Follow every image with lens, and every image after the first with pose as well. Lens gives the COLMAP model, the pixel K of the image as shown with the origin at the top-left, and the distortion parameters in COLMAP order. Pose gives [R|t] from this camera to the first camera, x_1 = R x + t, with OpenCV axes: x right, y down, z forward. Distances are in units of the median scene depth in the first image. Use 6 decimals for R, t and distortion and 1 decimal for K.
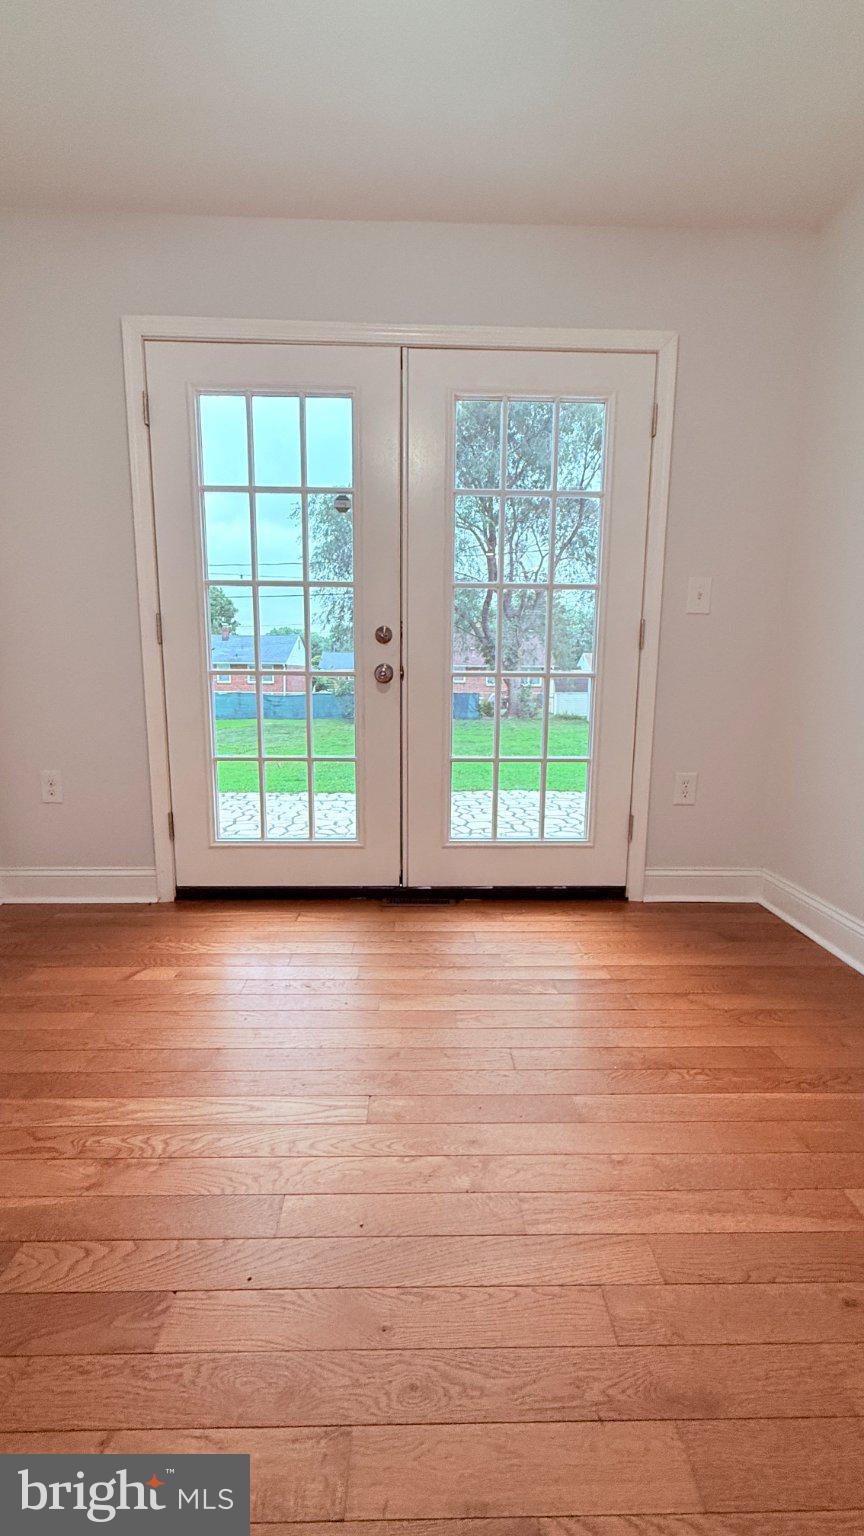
lens RADIAL K [[608.4, 0, 431.3], [0, 608.4, 762.6], [0, 0, 1]] dist [0.001156, 0.000052]
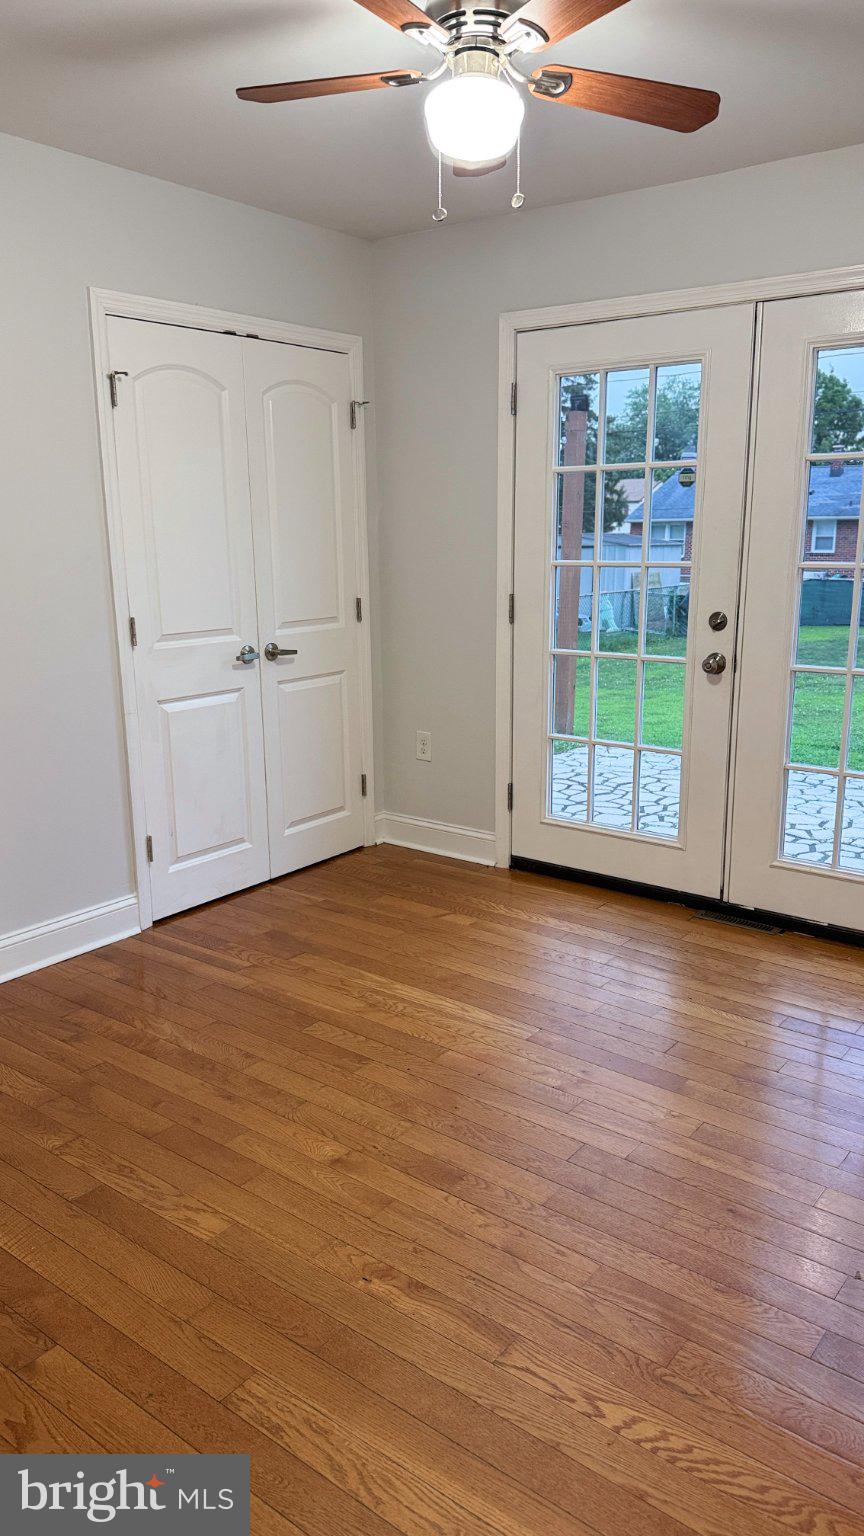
lens RADIAL K [[1068.4, 0, 432.0], [0, 1068.4, 768.0], [0, 0, 1]] dist [0.170512, -0.282435]
pose [[0.775943, 0.127048, -0.617876, 0.605027], [-0.082093, 0.991516, 0.100781, -0.119373], [0.625438, -0.027478, 0.779790, -0.517310]]
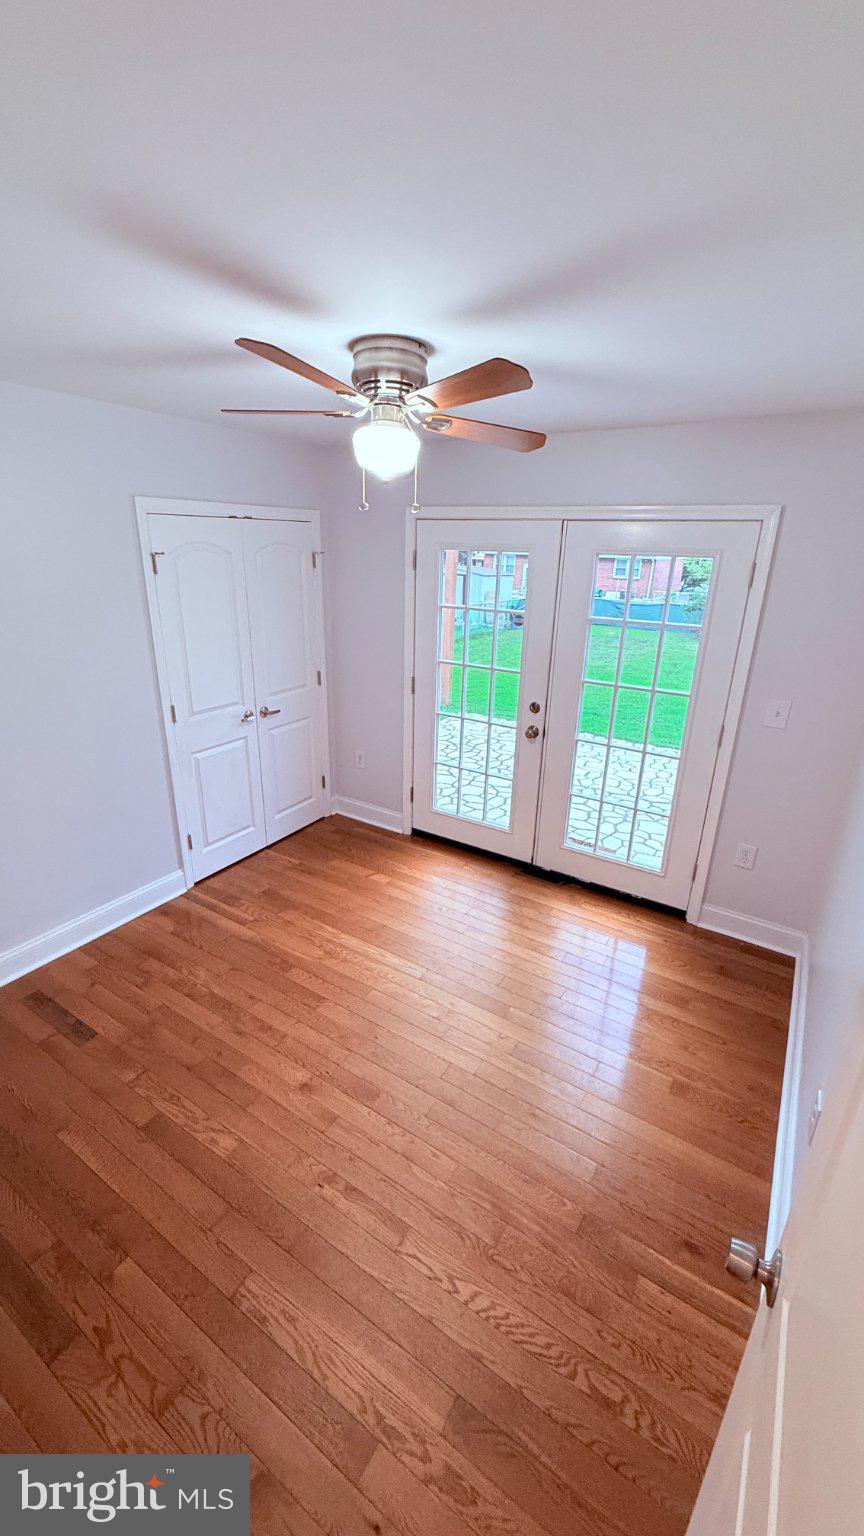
lens RADIAL K [[608.4, 0, 431.3], [0, 608.4, 762.6], [0, 0, 1]] dist [0.001156, 0.000052]
pose [[0.832371, 0.199127, -0.517210, 0.511363], [-0.101913, 0.972305, 0.210326, -0.364372], [0.544767, -0.122359, 0.829612, -0.409646]]
